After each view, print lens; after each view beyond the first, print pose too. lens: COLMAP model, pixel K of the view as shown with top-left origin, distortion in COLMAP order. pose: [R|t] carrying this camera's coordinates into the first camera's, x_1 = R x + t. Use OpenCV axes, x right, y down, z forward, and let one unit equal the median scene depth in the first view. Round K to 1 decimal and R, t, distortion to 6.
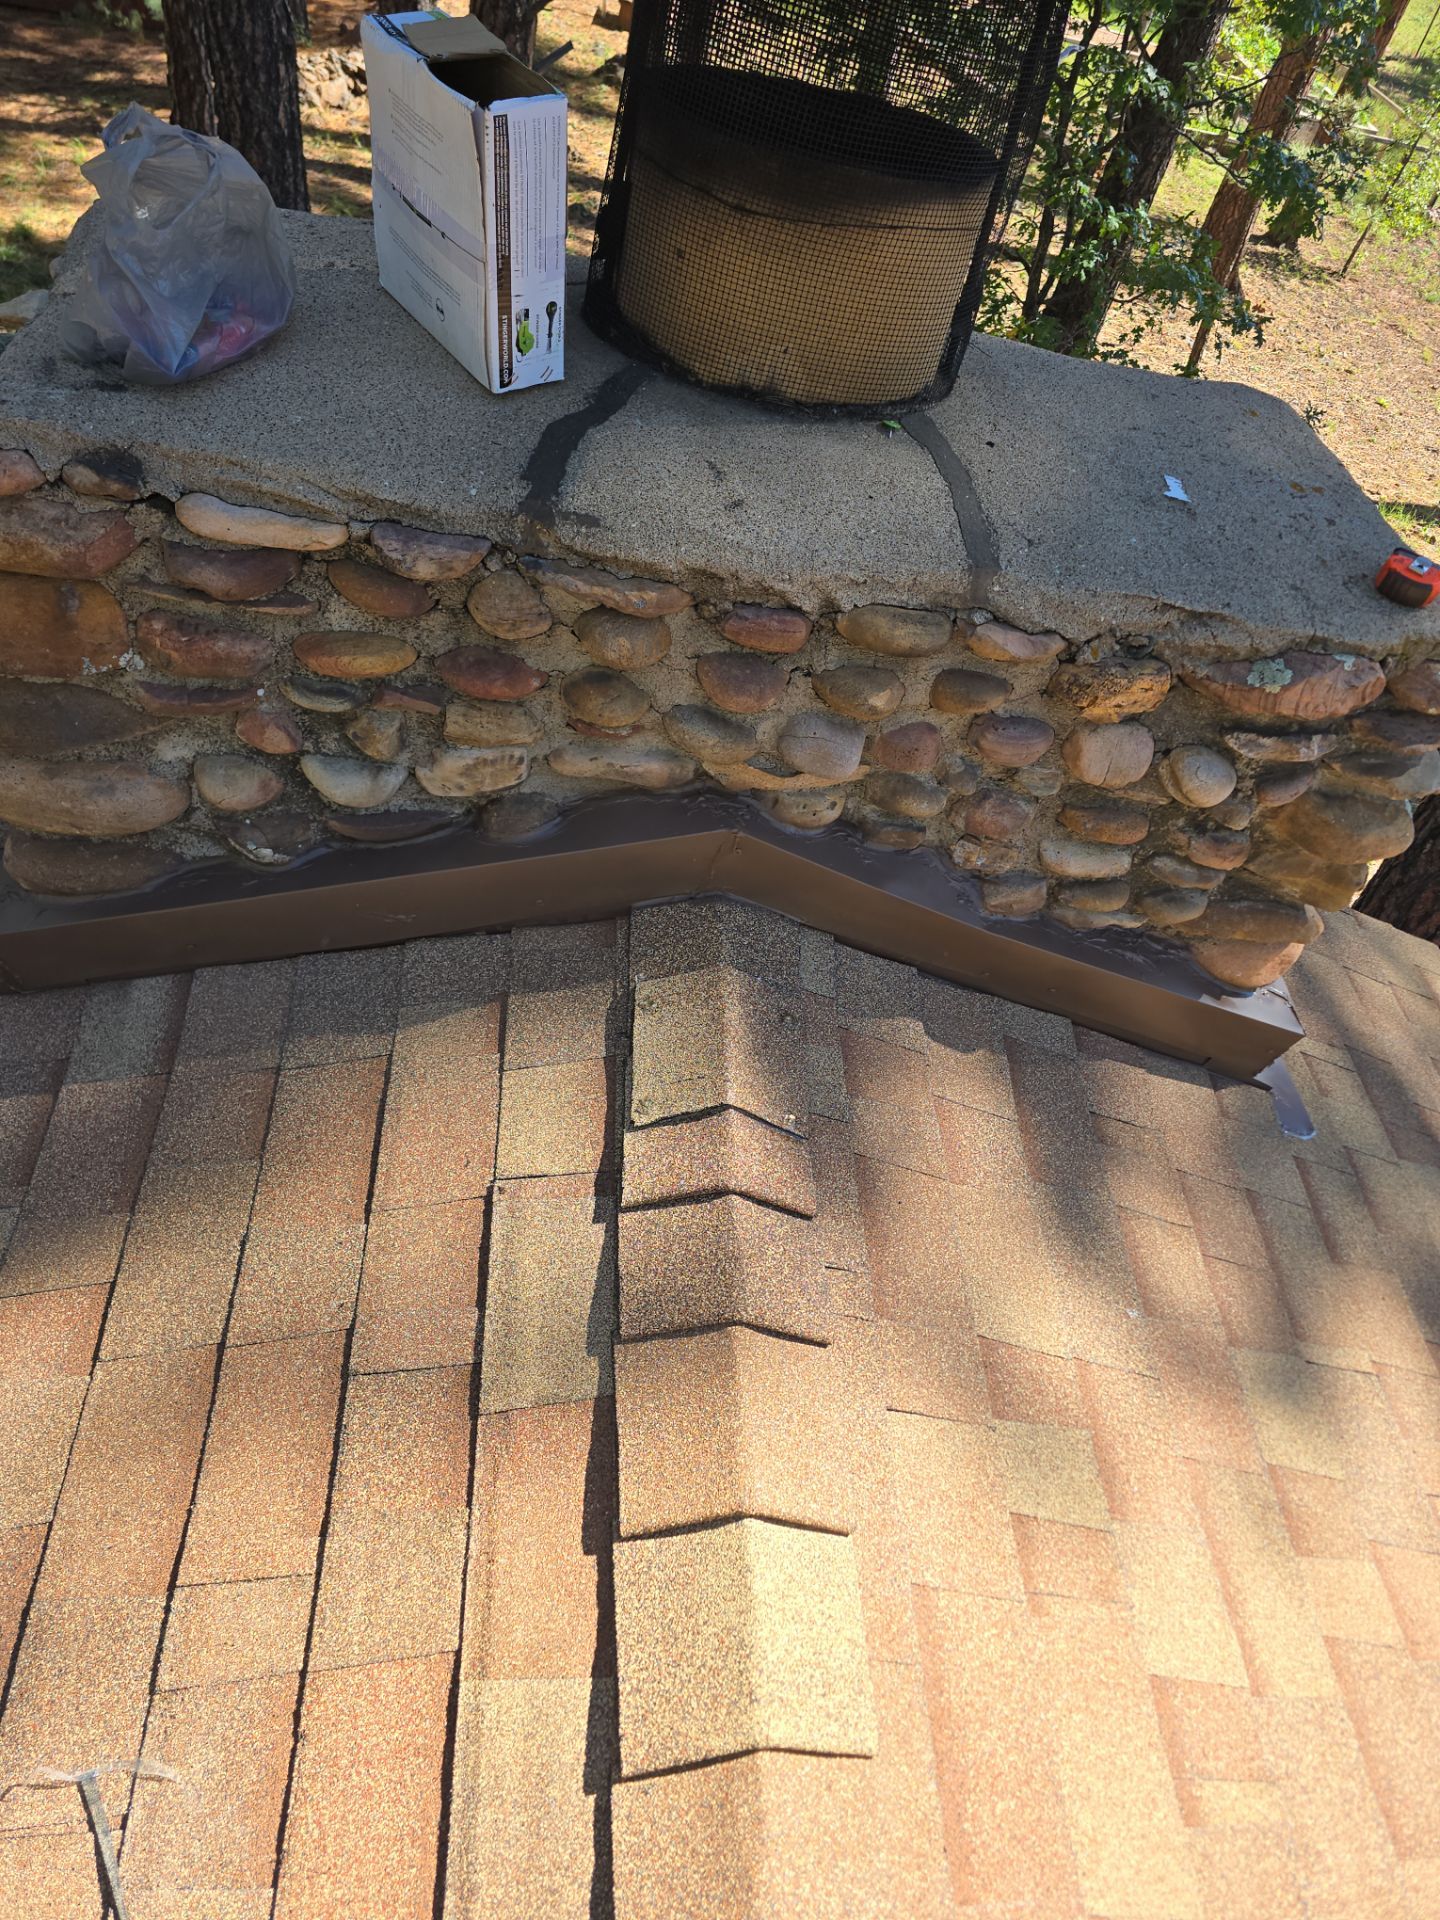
lens RADIAL K [[1274.6, 0, 720.4], [0, 1274.6, 945.4], [0, 0, 1]] dist [0.067846, -0.057740]
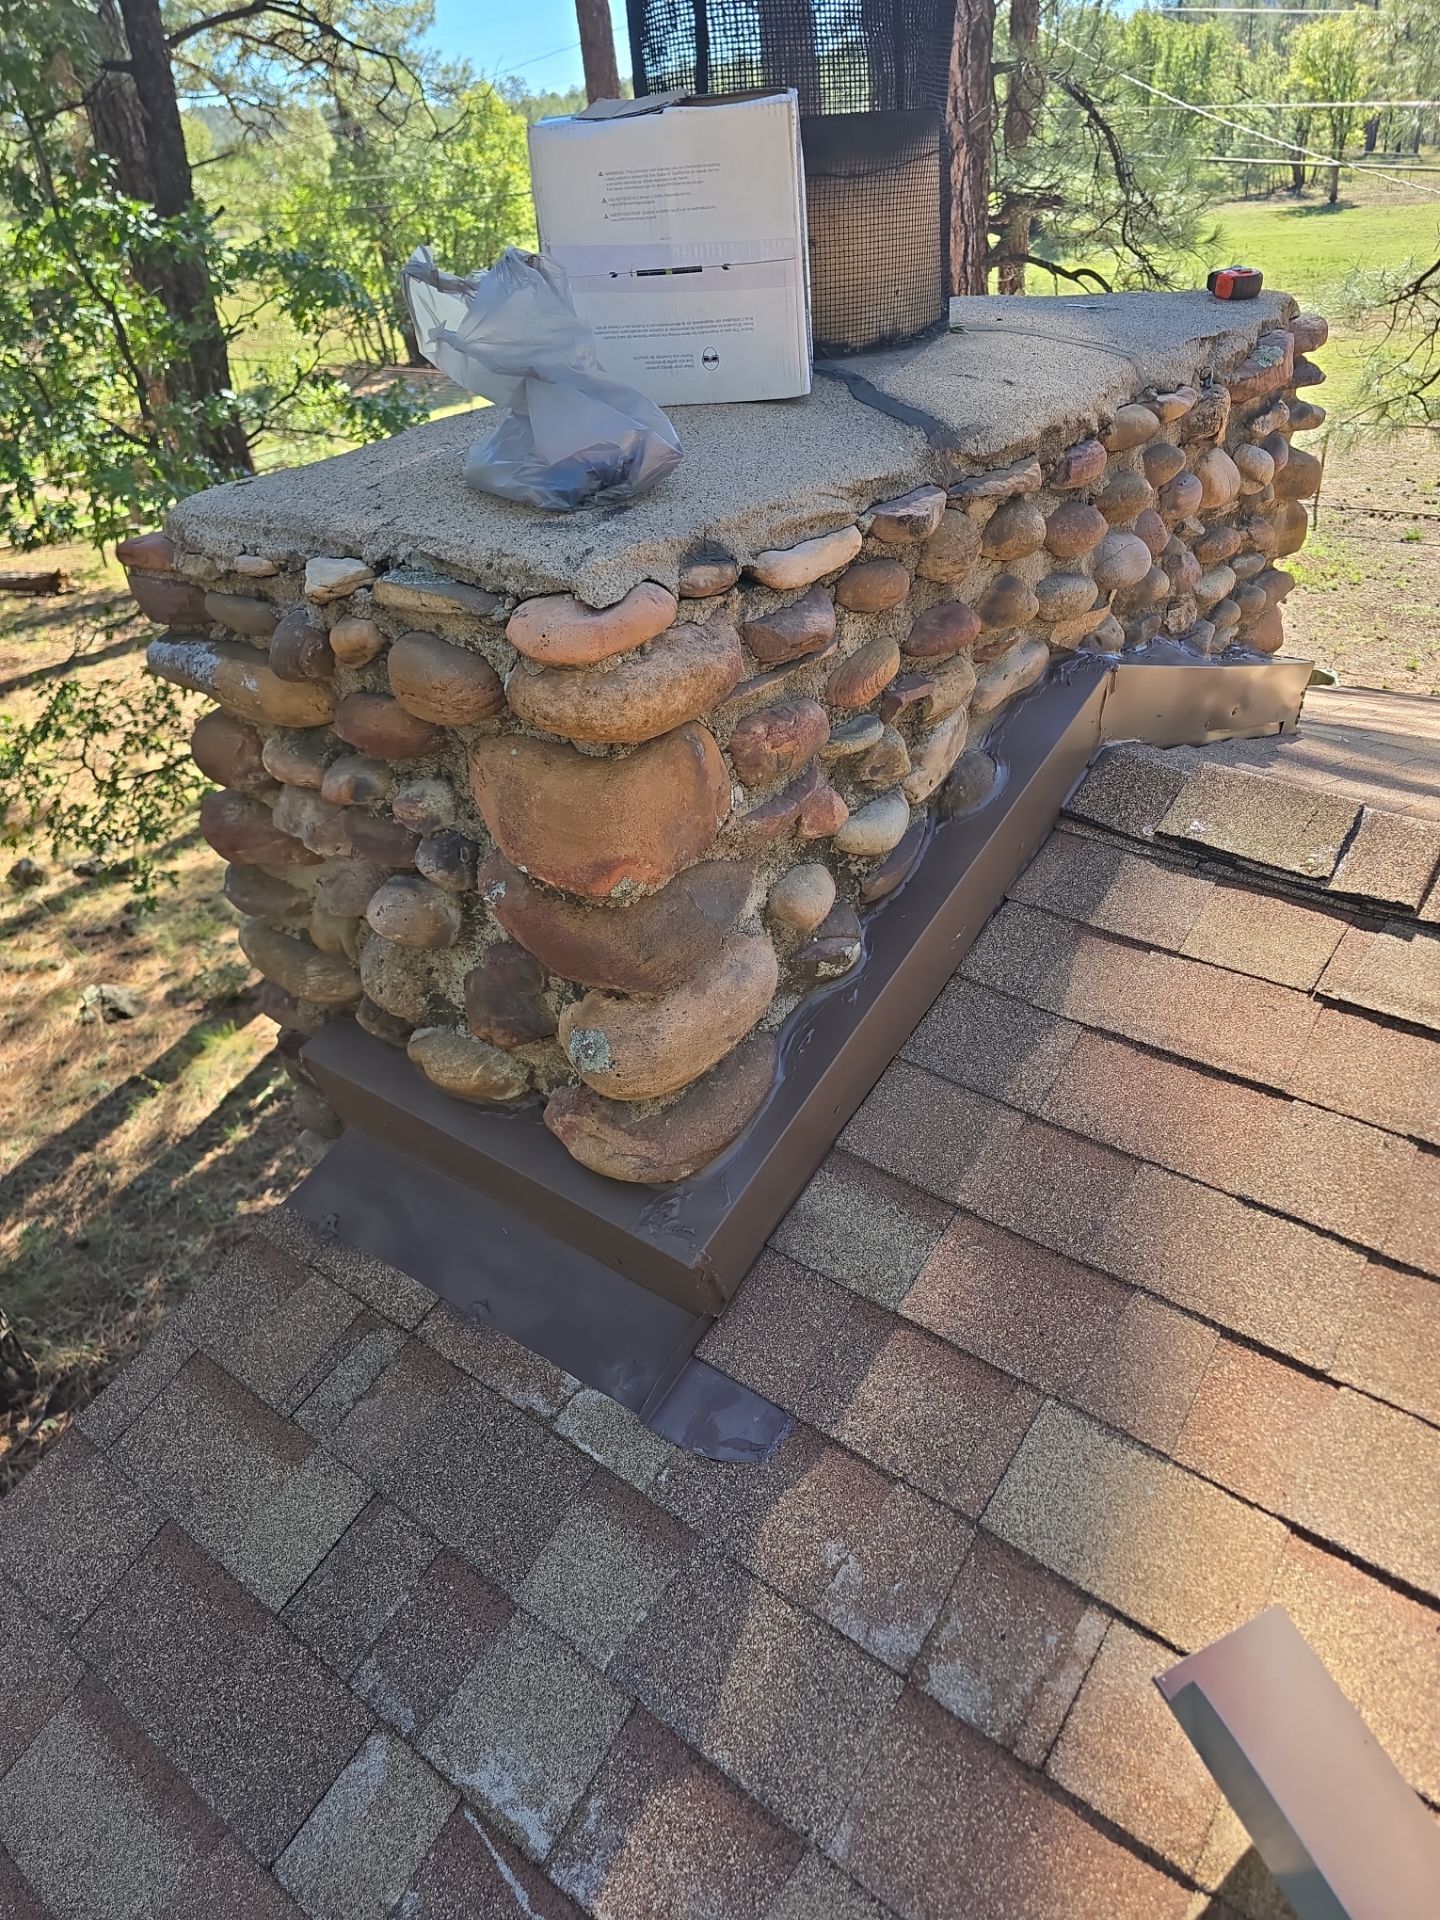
lens RADIAL K [[1274.6, 0, 724.7], [0, 1274.6, 955.8], [0, 0, 1]] dist [0.067846, -0.057740]
pose [[0.636544, -0.589357, 0.497464, -0.904552], [0.679425, 0.733745, -0.000092, -0.138536], [-0.364958, 0.338048, 0.867485, 0.279417]]
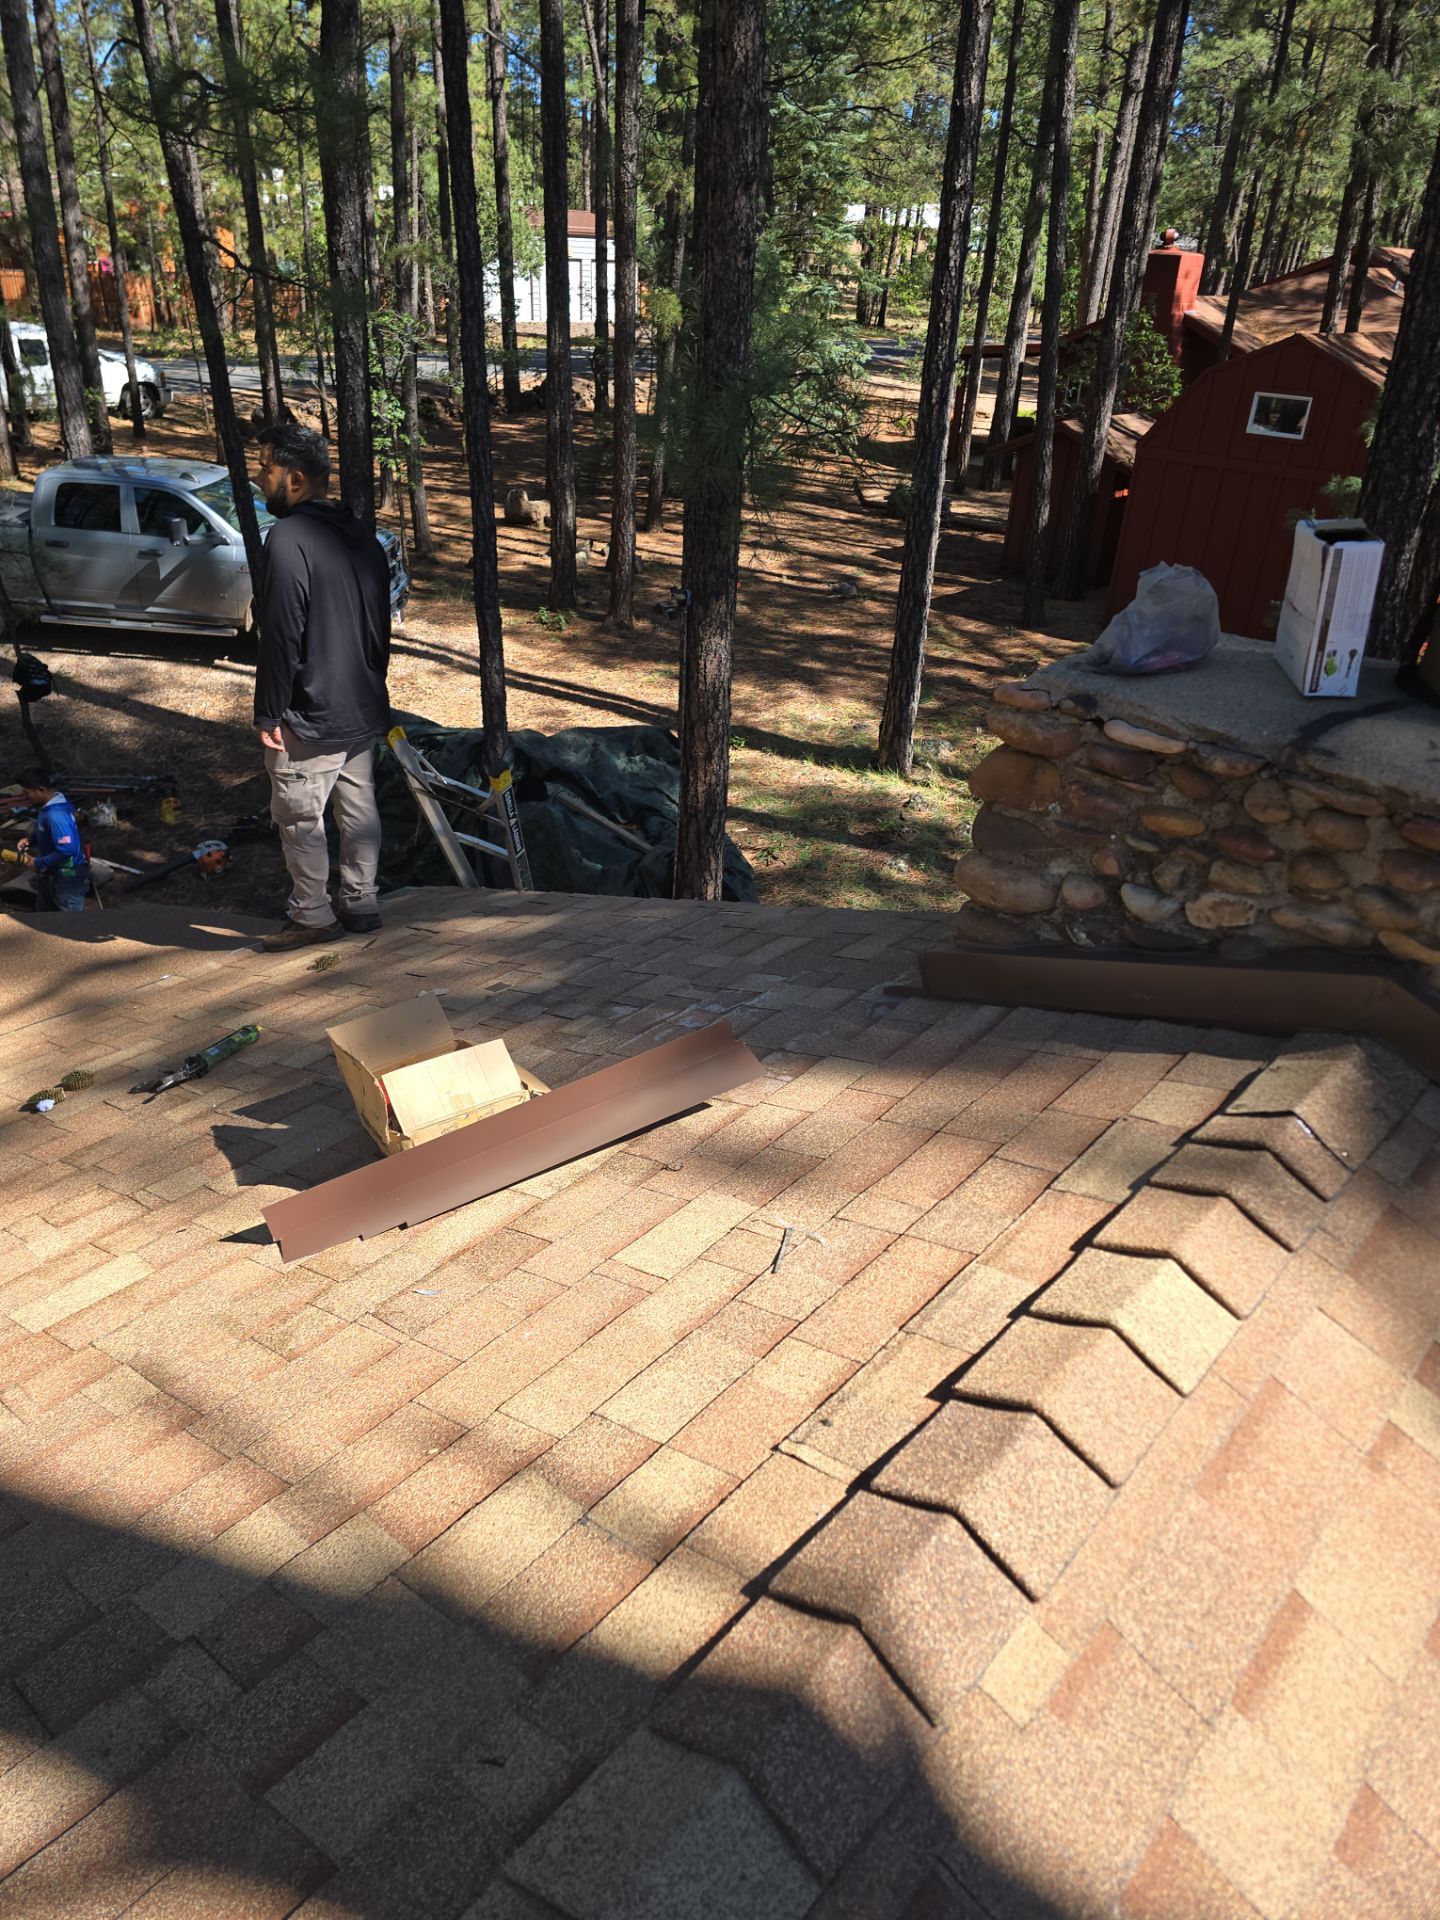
lens RADIAL K [[1274.6, 0, 726.0], [0, 1274.6, 953.1], [0, 0, 1]] dist [0.067846, -0.057740]
pose [[0.699592, 0.195750, -0.687207, 0.495400], [-0.462160, 0.857450, -0.226247, 0.566256], [0.544958, 0.475880, 0.690333, -0.409287]]
